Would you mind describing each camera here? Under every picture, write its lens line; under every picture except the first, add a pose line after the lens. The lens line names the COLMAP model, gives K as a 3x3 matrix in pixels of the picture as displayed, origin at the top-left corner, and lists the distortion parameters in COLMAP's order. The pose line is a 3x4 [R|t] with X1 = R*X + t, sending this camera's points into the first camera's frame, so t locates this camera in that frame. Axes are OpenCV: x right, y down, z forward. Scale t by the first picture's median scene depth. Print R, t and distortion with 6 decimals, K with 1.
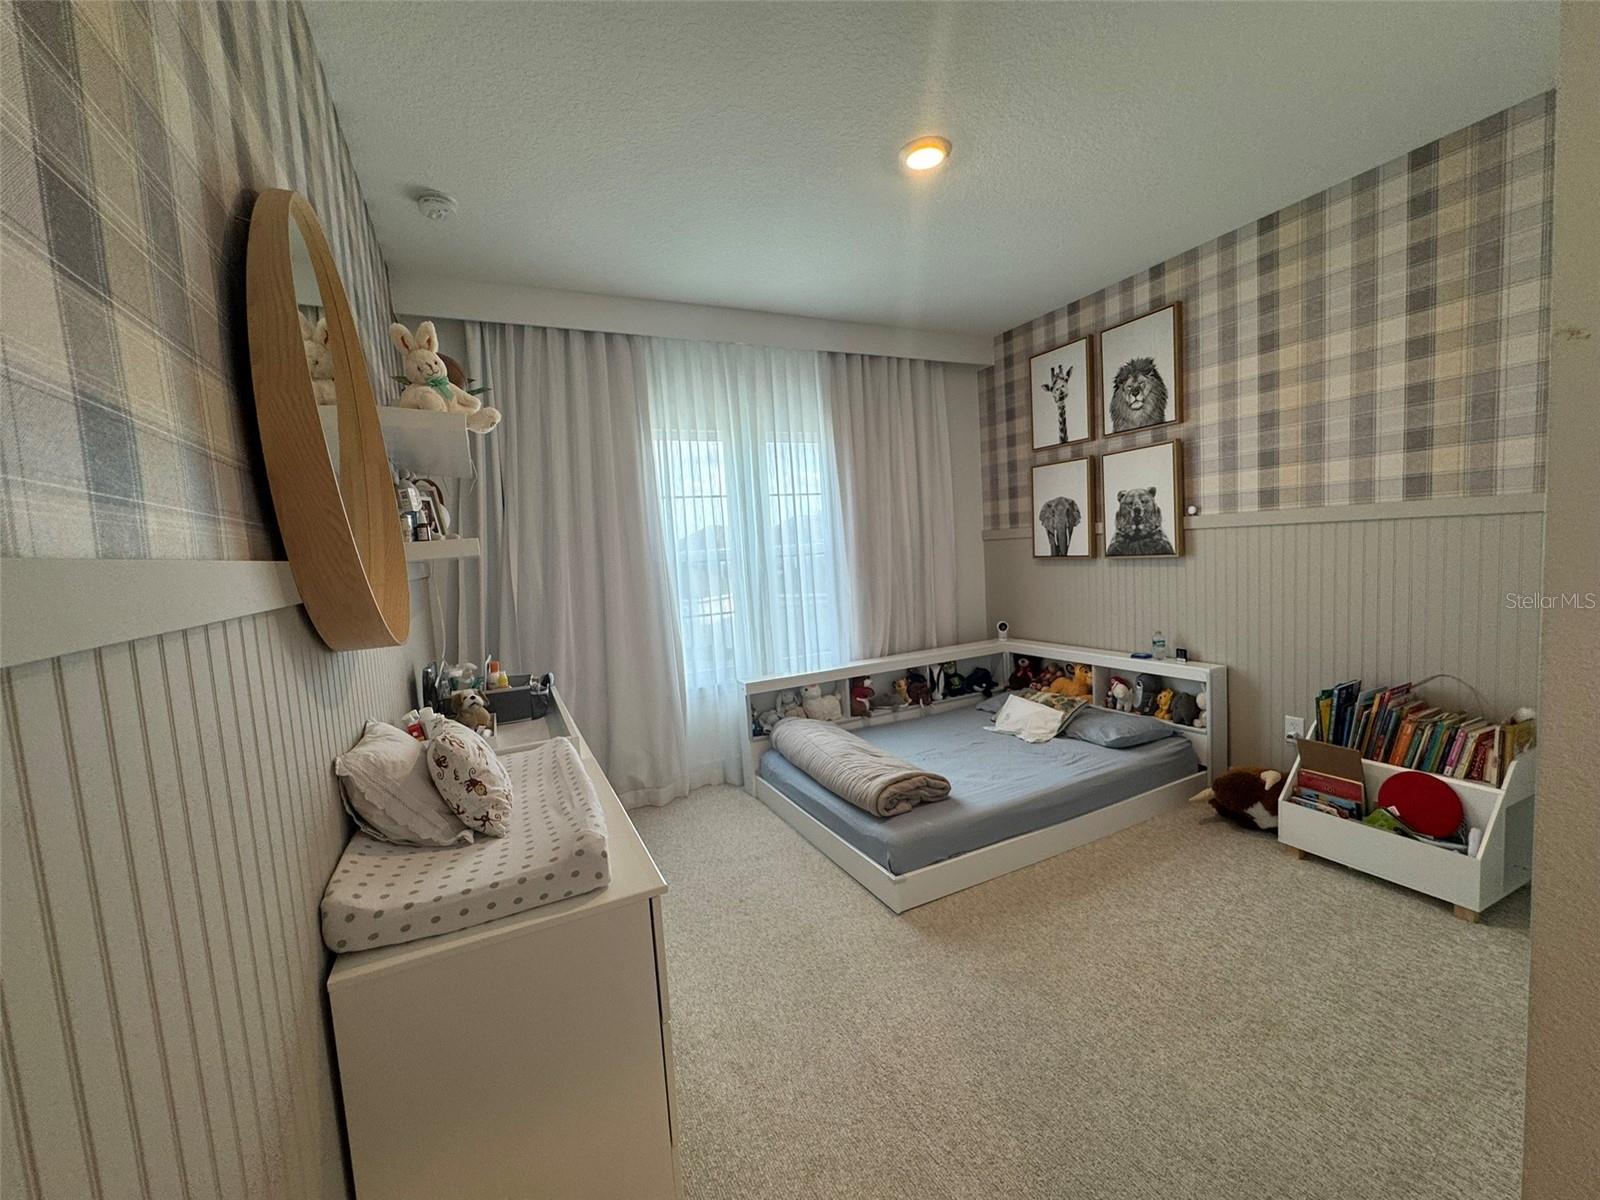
lens RADIAL K [[639.3, 0, 799.9], [0, 639.3, 598.7], [0, 0, 1]] dist [-0.004271, 0.000165]
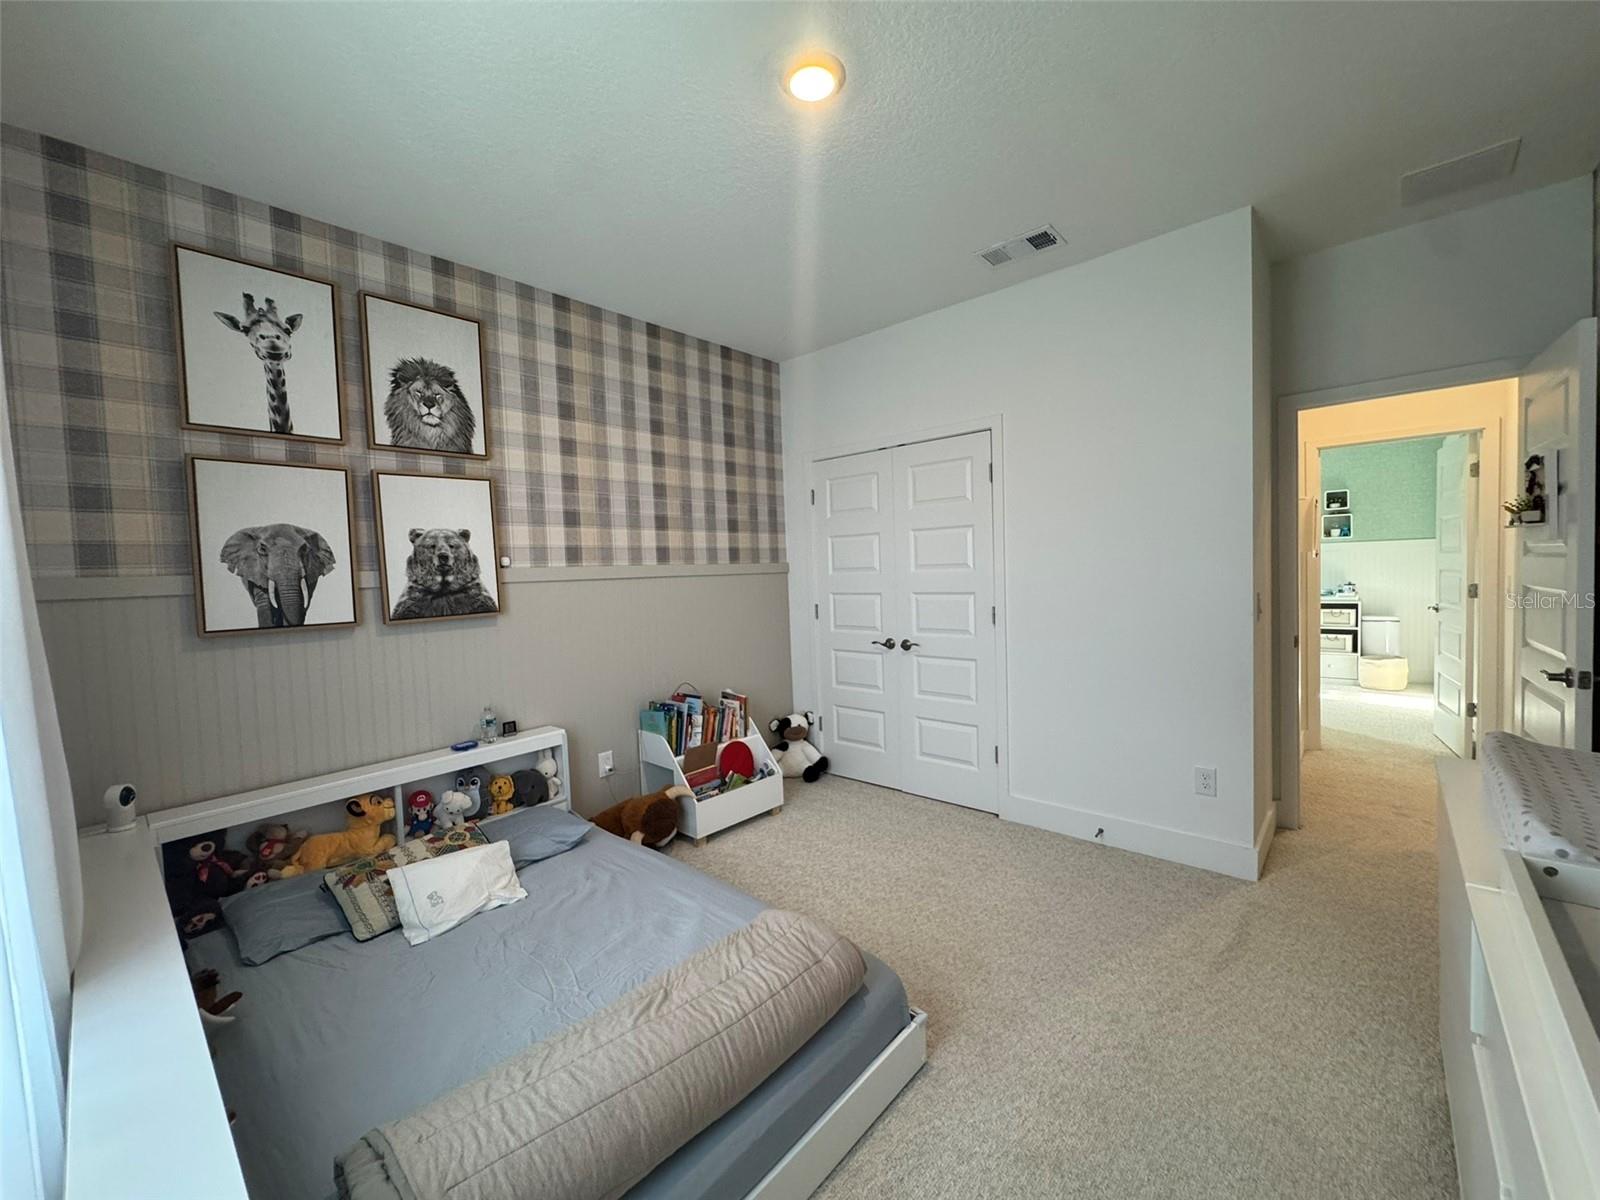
lens RADIAL K [[639.3, 0, 799.9], [0, 639.3, 598.7], [0, 0, 1]] dist [-0.004271, 0.000165]
pose [[-0.360626, 0.016440, 0.932566, -0.342413], [0.119287, 0.992447, 0.028633, -0.060637], [-0.925051, 0.121569, -0.359863, 0.898459]]
